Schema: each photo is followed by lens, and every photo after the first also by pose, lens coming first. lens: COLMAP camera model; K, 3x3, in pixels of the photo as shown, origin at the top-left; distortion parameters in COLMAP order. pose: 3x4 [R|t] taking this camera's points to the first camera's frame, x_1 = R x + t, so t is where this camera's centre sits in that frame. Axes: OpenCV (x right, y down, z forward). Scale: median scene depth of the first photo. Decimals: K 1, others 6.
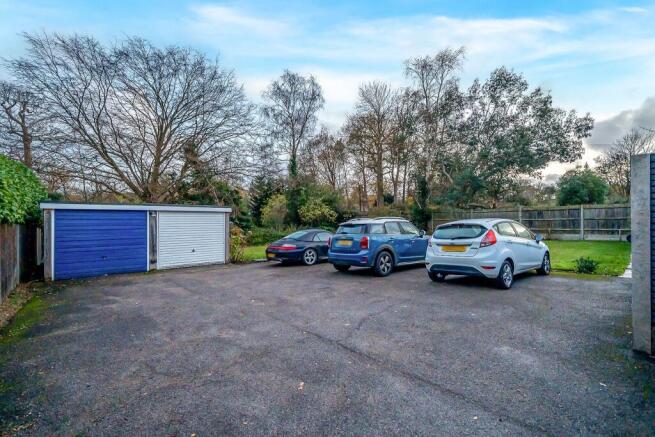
lens RADIAL K [[294.1, 0, 326.6], [0, 294.1, 219.9], [0, 0, 1]] dist [-0.000284, -0.000165]
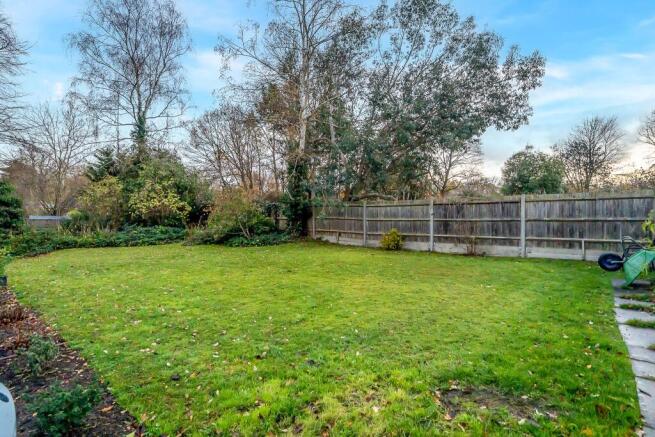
lens RADIAL K [[326.8, 0, 328.3], [0, 326.8, 218.3], [0, 0, 1]] dist [0.000702, -0.000156]
pose [[0.990389, 0.015372, 0.137455, 0.350216], [-0.015187, 0.999882, -0.002397, 0.001545], [-0.137476, 0.000286, 0.990505, 0.364859]]
